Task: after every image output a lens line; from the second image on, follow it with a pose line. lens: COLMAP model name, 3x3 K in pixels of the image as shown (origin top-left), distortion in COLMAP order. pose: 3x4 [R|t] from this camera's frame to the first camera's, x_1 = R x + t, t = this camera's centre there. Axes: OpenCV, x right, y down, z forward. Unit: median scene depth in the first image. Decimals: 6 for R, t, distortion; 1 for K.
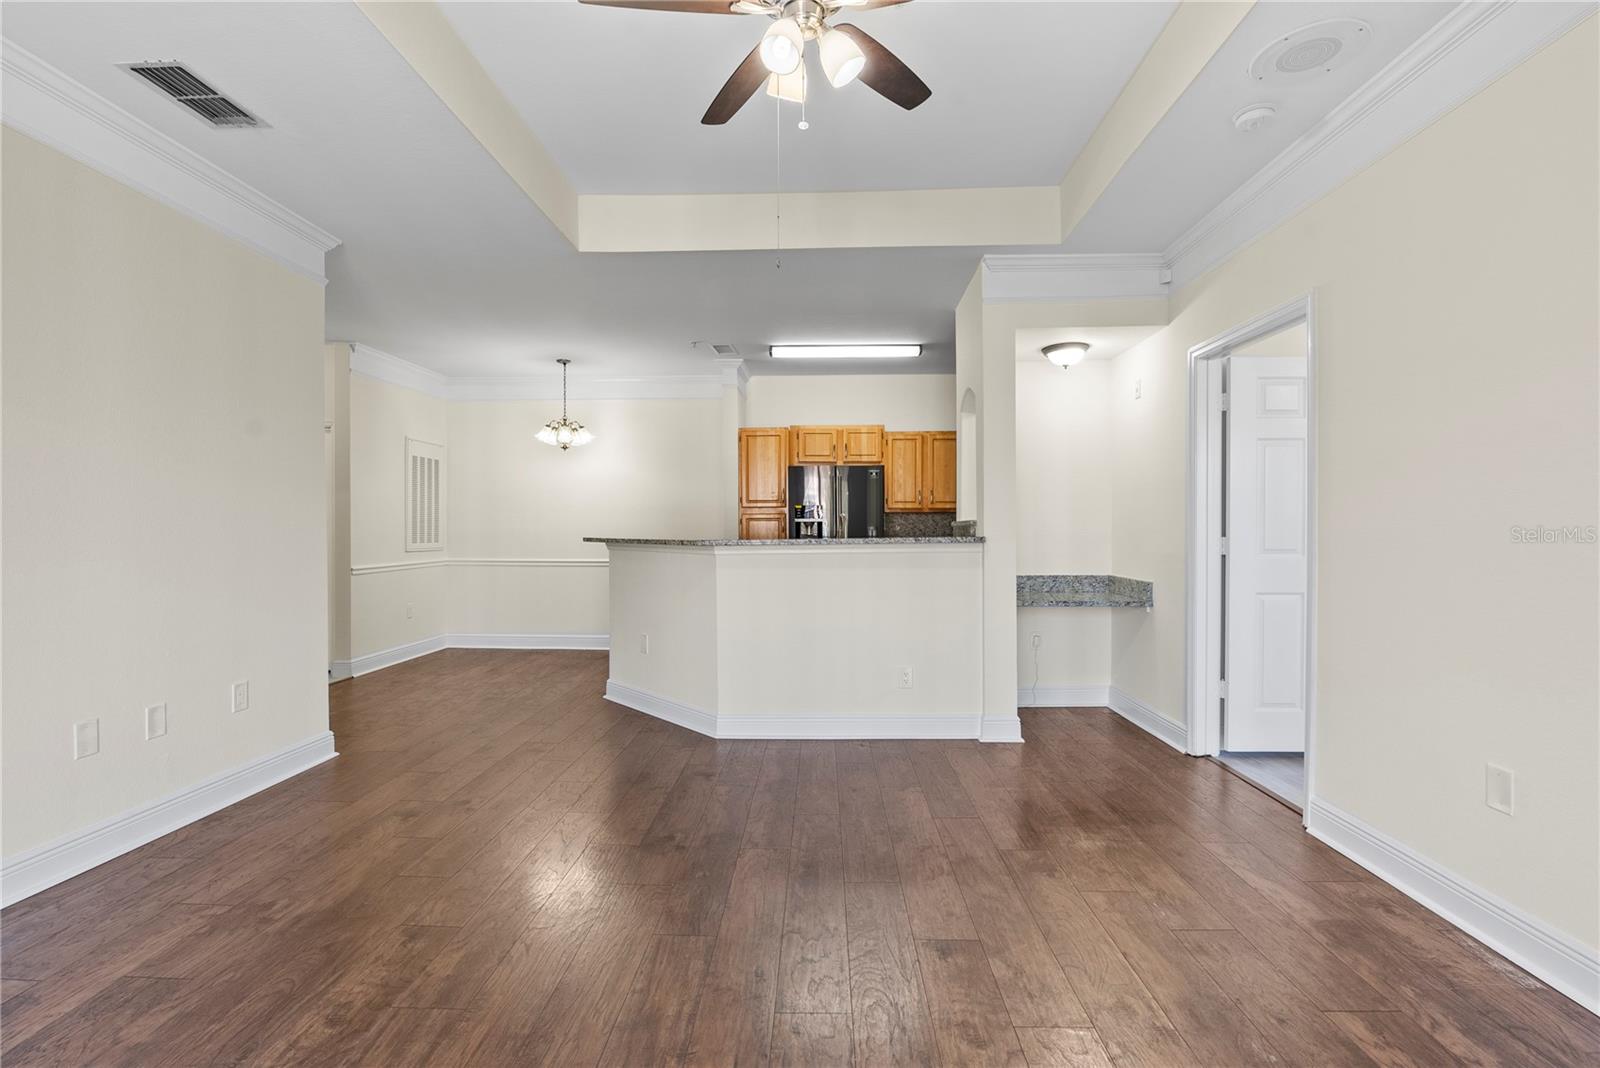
lens RADIAL K [[741.4, 0, 799.3], [0, 741.4, 533.2], [0, 0, 1]] dist [-0.007318, 0.001108]
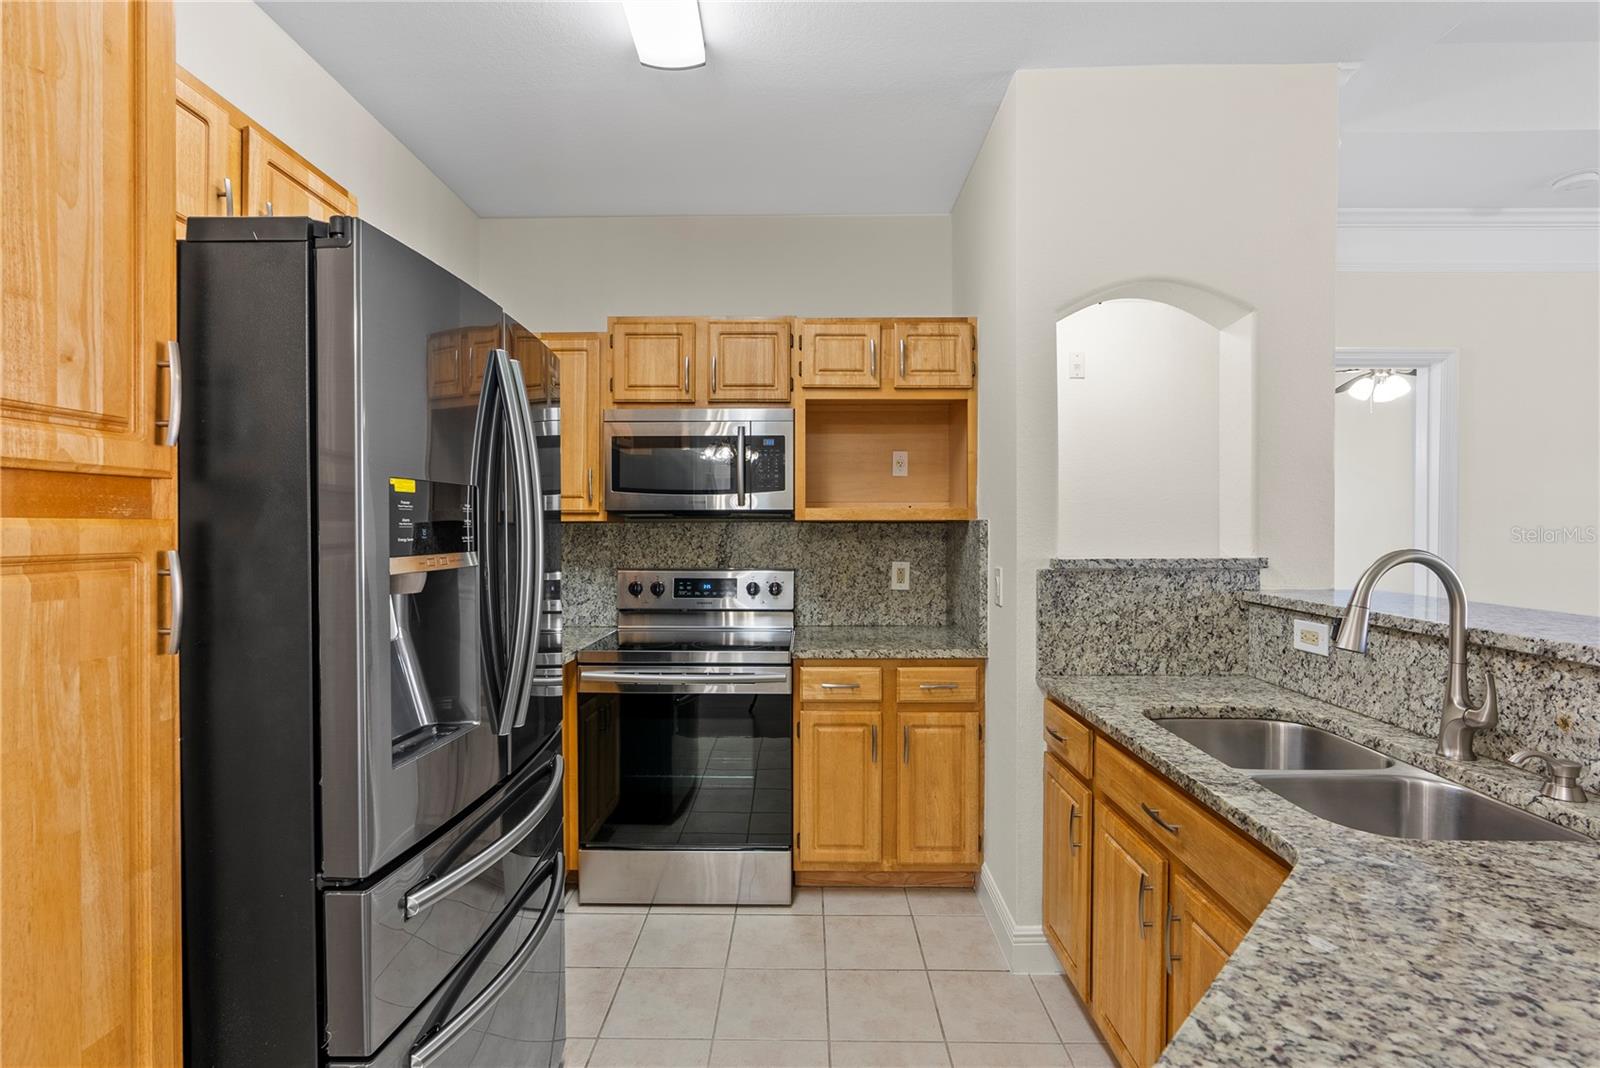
lens RADIAL K [[723.7, 0, 793.5], [0, 723.7, 537.8], [0, 0, 1]] dist [-0.002872, 0.000117]
pose [[-0.028769, -0.009781, 0.999538, -0.204649], [0.002052, 0.999949, 0.009844, -0.030724], [-0.999584, 0.002334, -0.028747, 1.113954]]
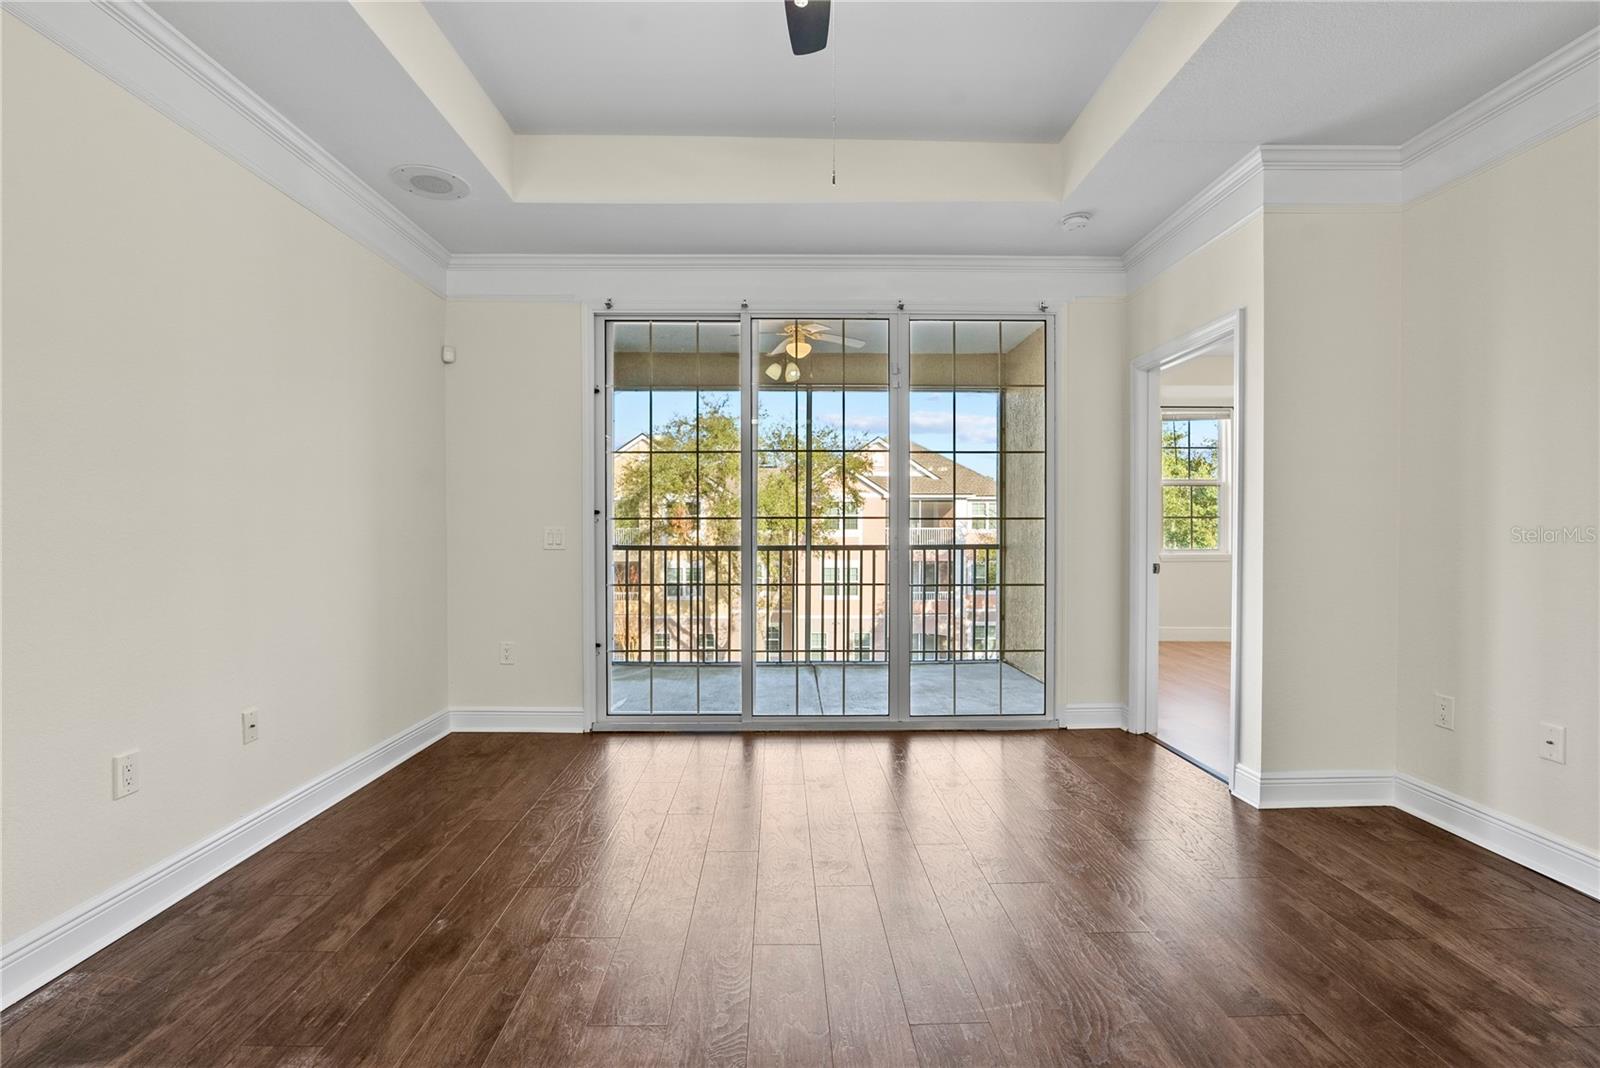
lens RADIAL K [[735.8, 0, 799.9], [0, 735.8, 531.1], [0, 0, 1]] dist [-0.003195, -0.000023]
pose [[-0.998200, 0.000805, -0.059969, 0.024190], [0.000235, 0.999955, 0.009522, -0.001326], [0.059974, 0.009491, -0.998155, 0.748557]]
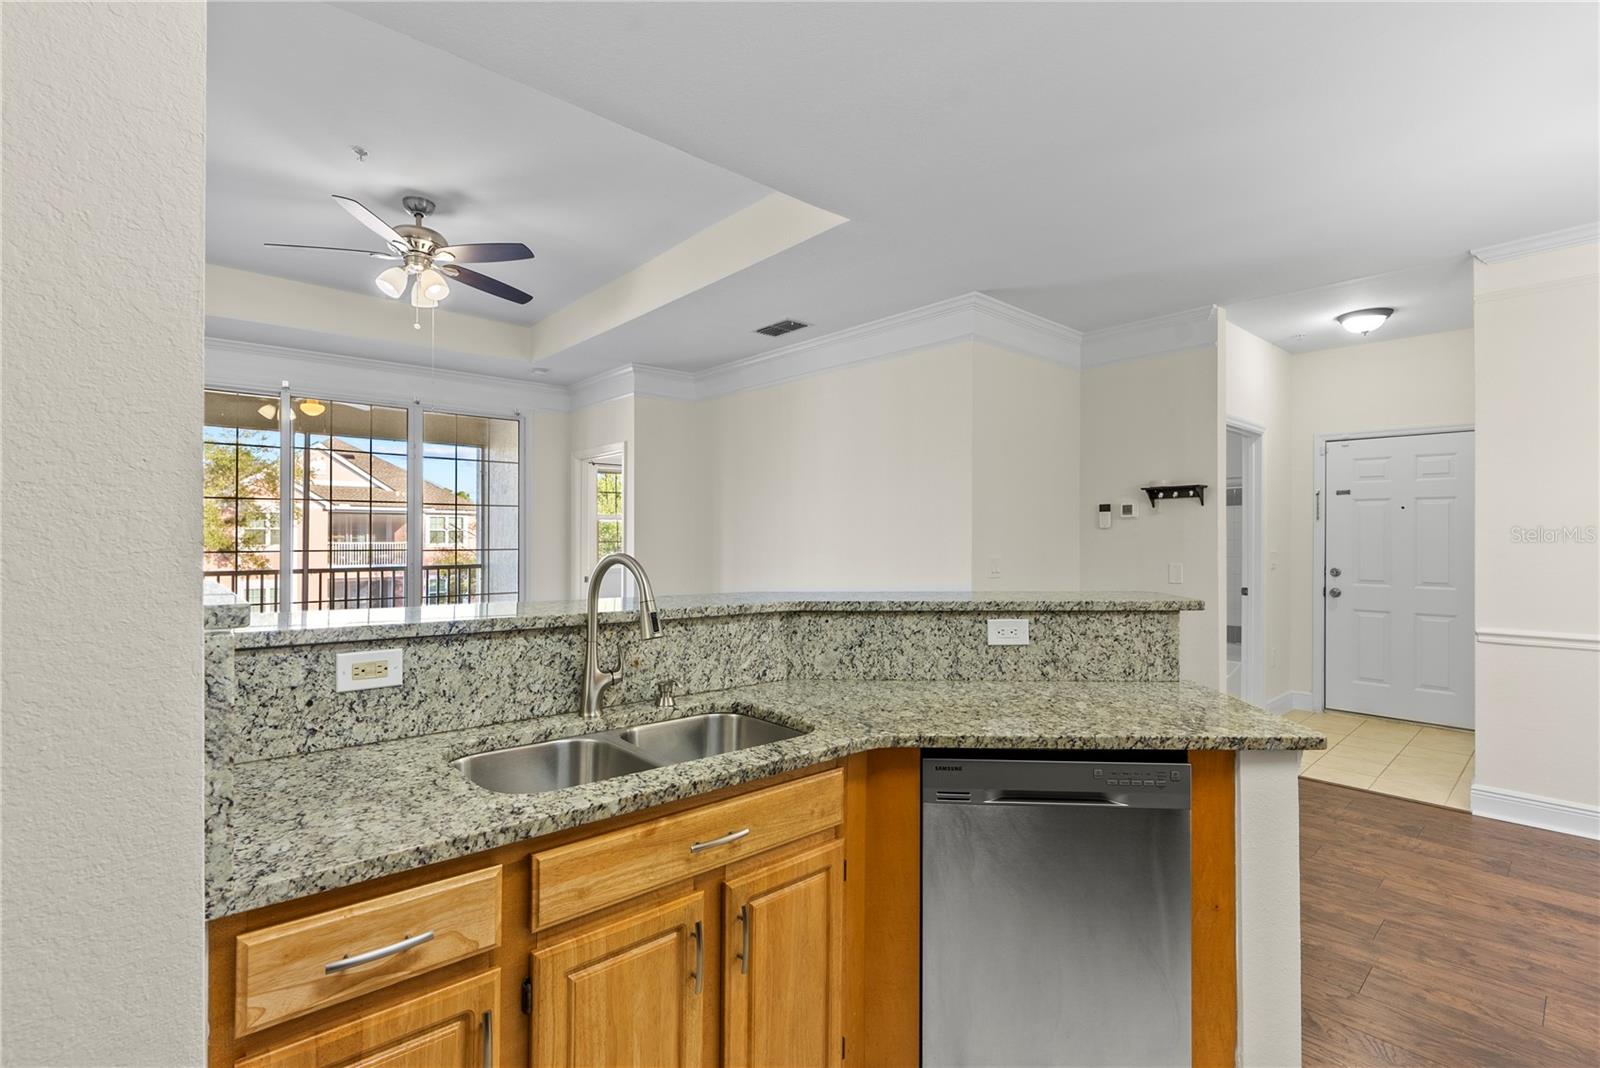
lens RADIAL K [[738.3, 0, 806.0], [0, 738.3, 535.9], [0, 0, 1]] dist [-0.001607, -0.000025]
pose [[-0.713520, -0.001569, -0.700633, 0.229830], [-0.005094, 0.999983, 0.002949, -0.032890], [0.700616, 0.005673, -0.713516, 1.181008]]
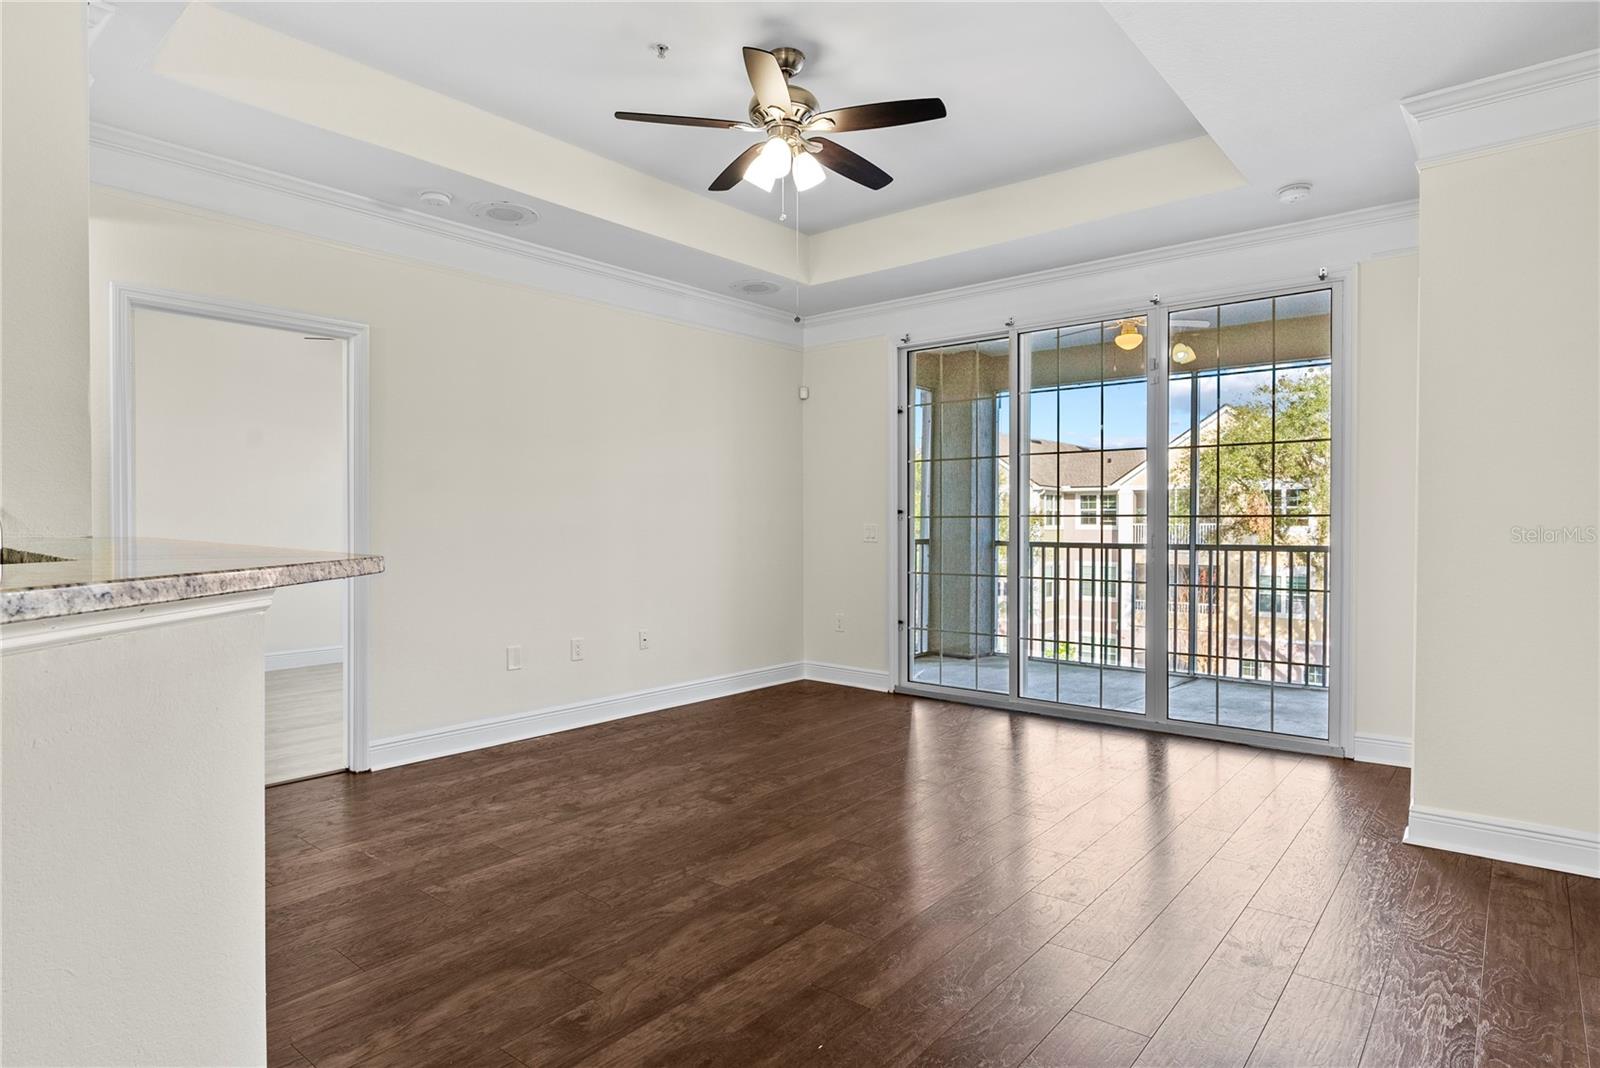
lens RADIAL K [[883.1, 0, 796.7], [0, 883.1, 531.4], [0, 0, 1]] dist [-0.000736, 0.000736]
pose [[-0.794422, -0.006785, 0.607328, -0.410866], [0.002378, 0.999895, 0.014280, -0.005895], [-0.607361, 0.012788, -0.794323, 0.945973]]
